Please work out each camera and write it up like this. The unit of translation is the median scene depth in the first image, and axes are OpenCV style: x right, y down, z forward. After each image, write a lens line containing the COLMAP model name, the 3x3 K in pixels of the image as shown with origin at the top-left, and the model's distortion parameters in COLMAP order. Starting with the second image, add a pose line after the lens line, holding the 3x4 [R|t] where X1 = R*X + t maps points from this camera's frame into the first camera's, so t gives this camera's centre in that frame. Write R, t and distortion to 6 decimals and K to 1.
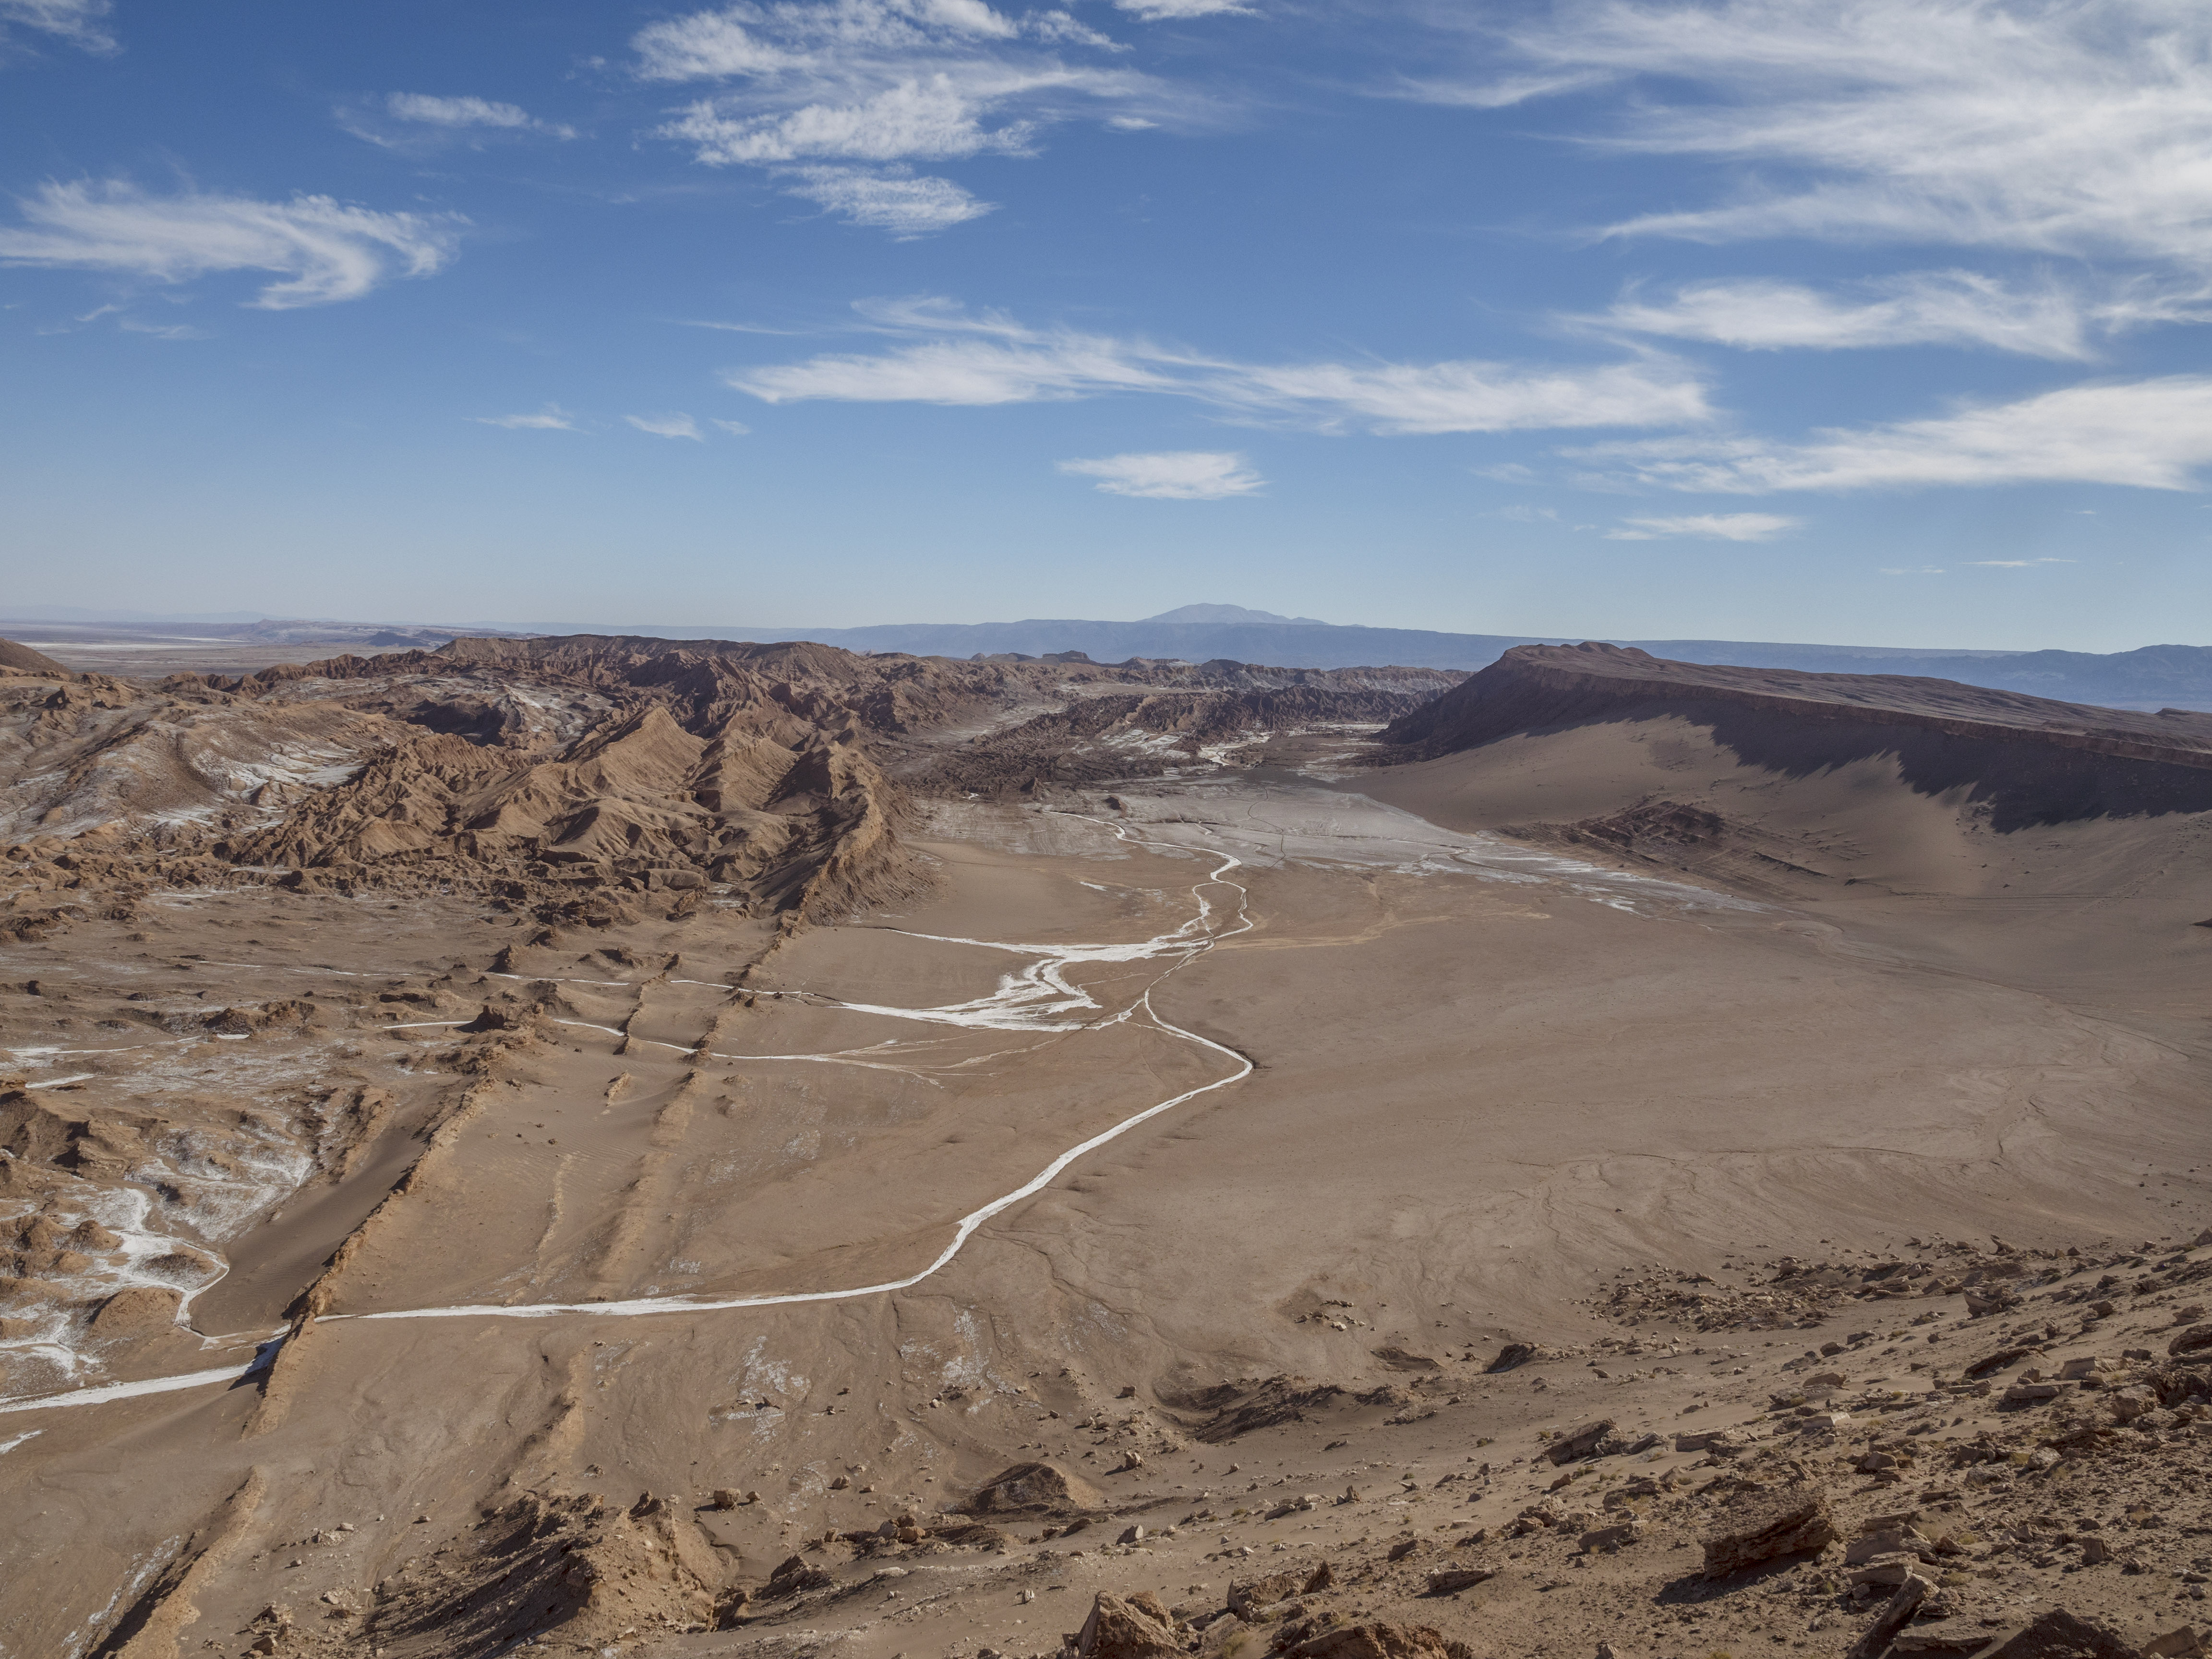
lens RADIAL K [[1594.0, 0, 1111.2], [0, 1594.0, 827.4], [0, 0, 1]] dist [-0.007336, 0.002779]
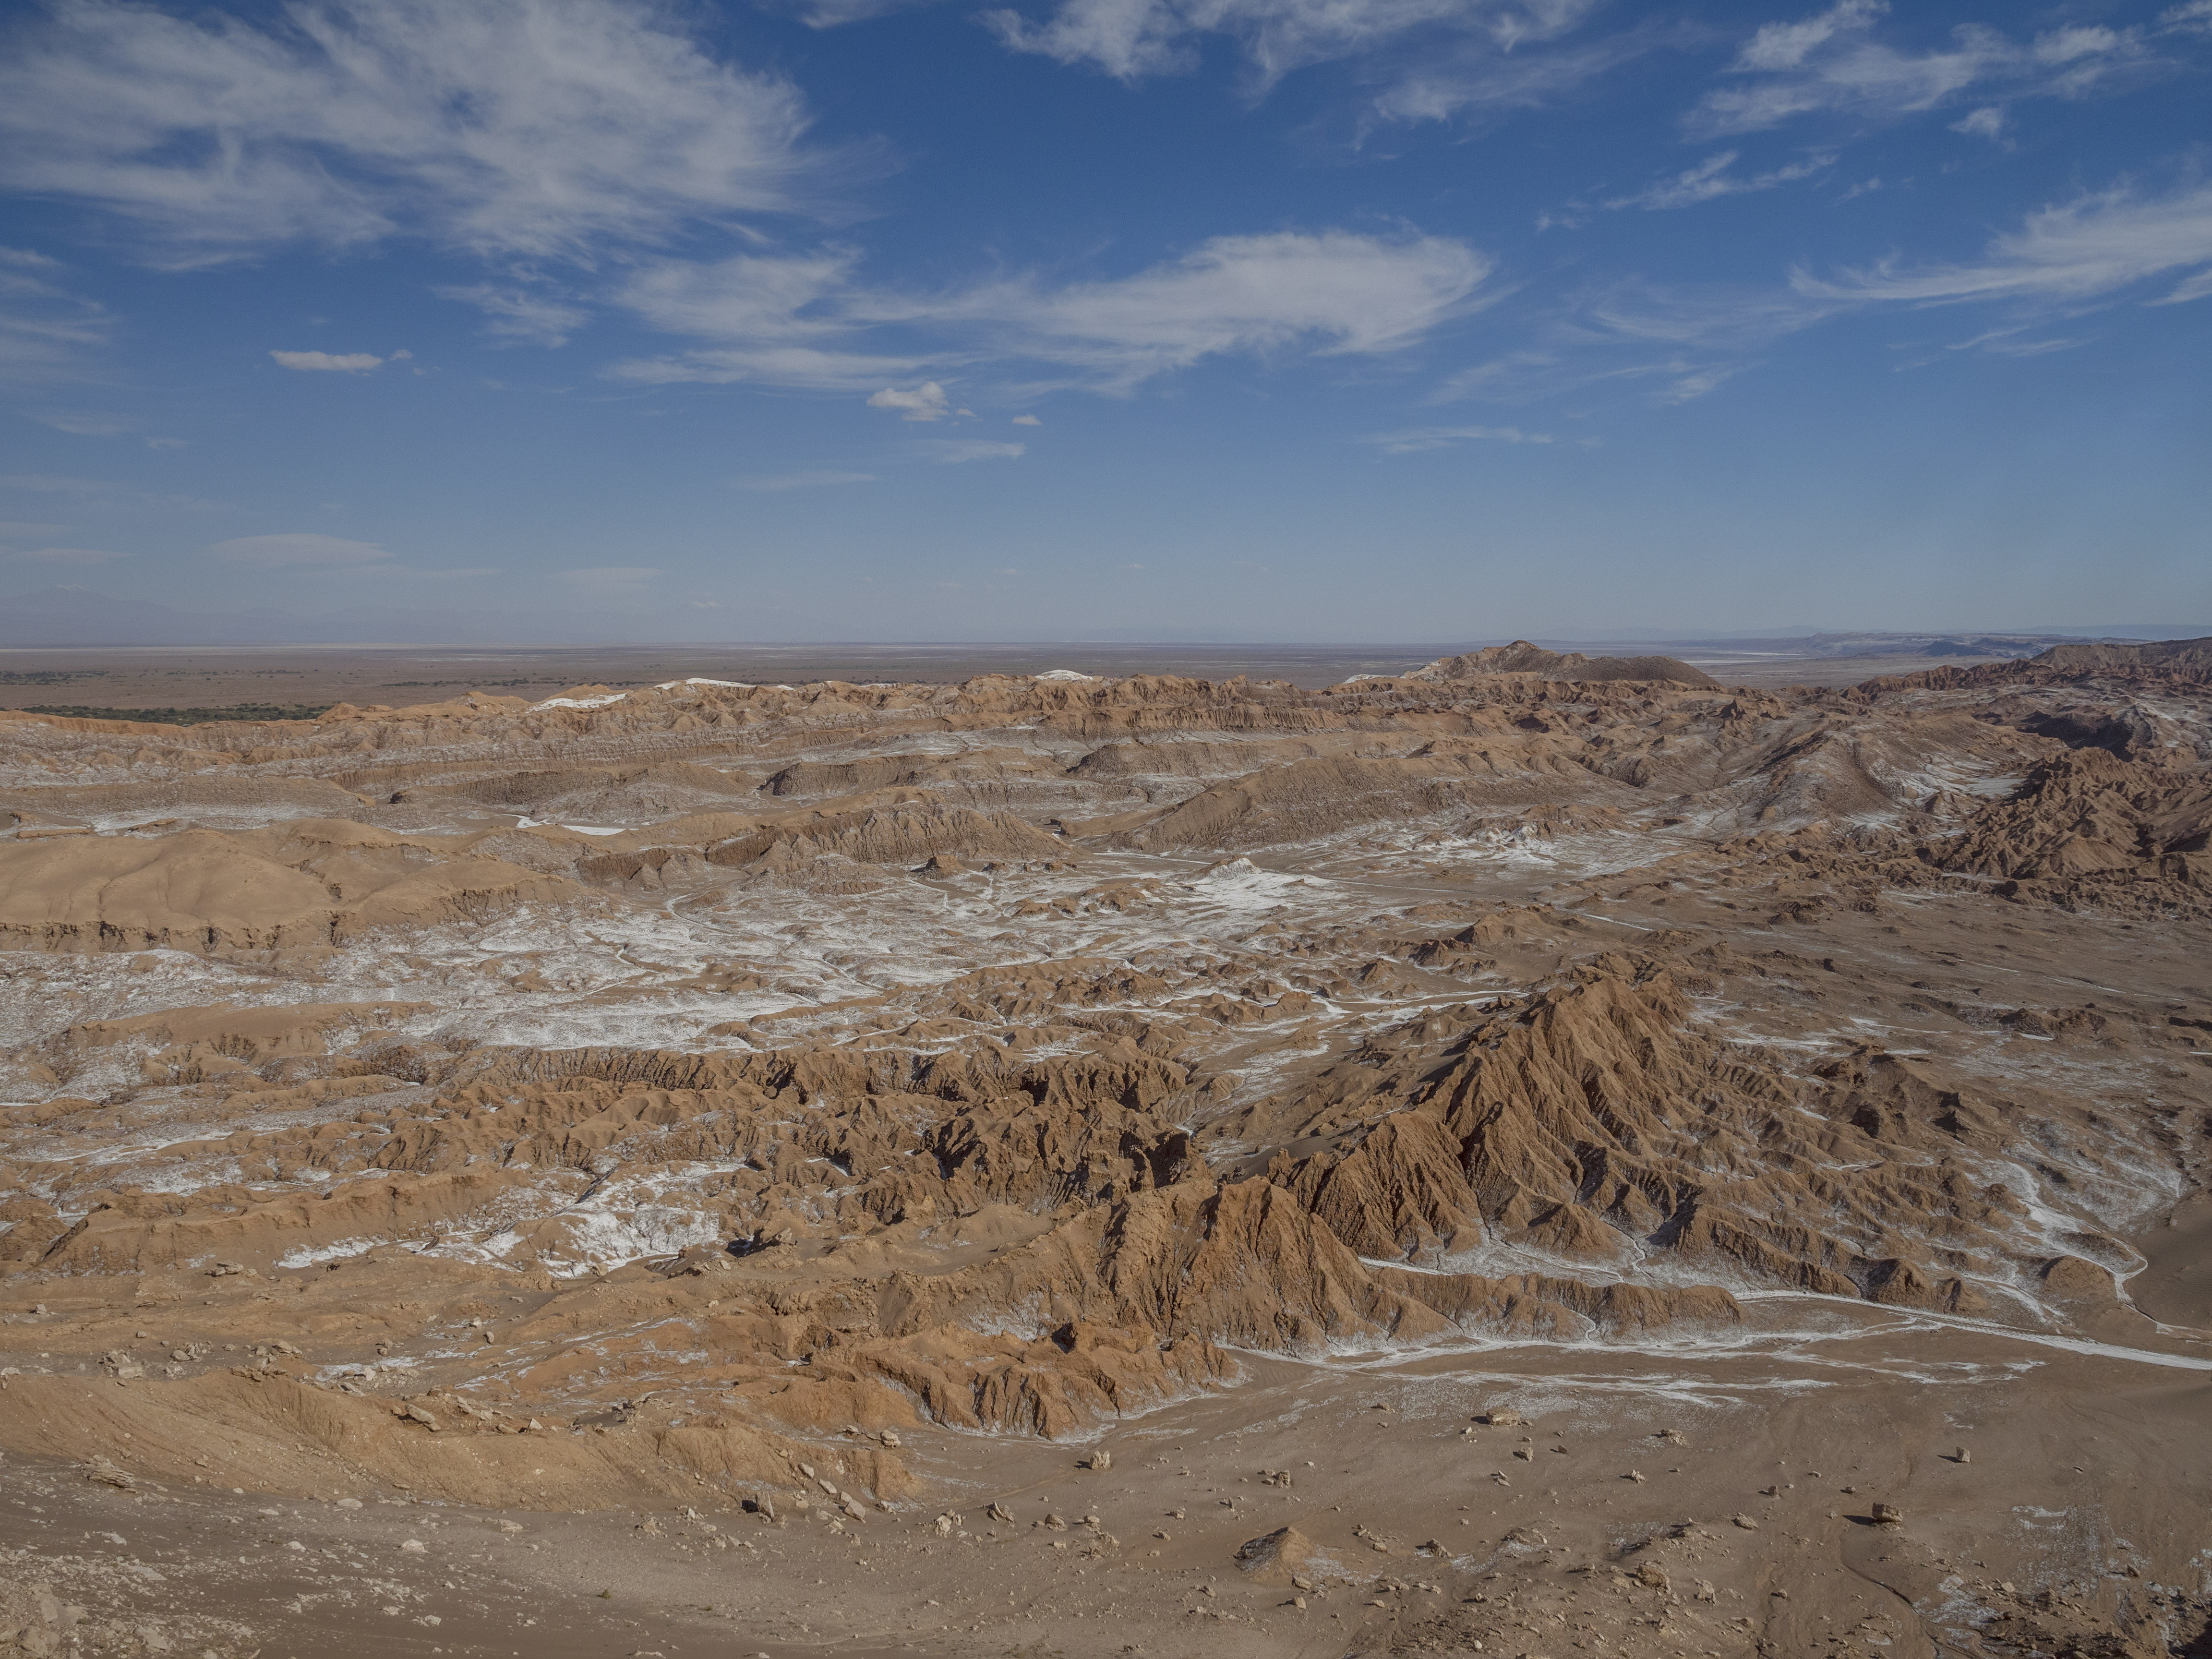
lens RADIAL K [[1594.0, 0, 1110.1], [0, 1594.0, 817.5], [0, 0, 1]] dist [-0.007336, 0.002779]
pose [[0.613175, 0.054398, -0.788072, -0.089369], [-0.064620, 0.997737, 0.018591, 0.006891], [0.787300, 0.039525, 0.615302, -0.096302]]
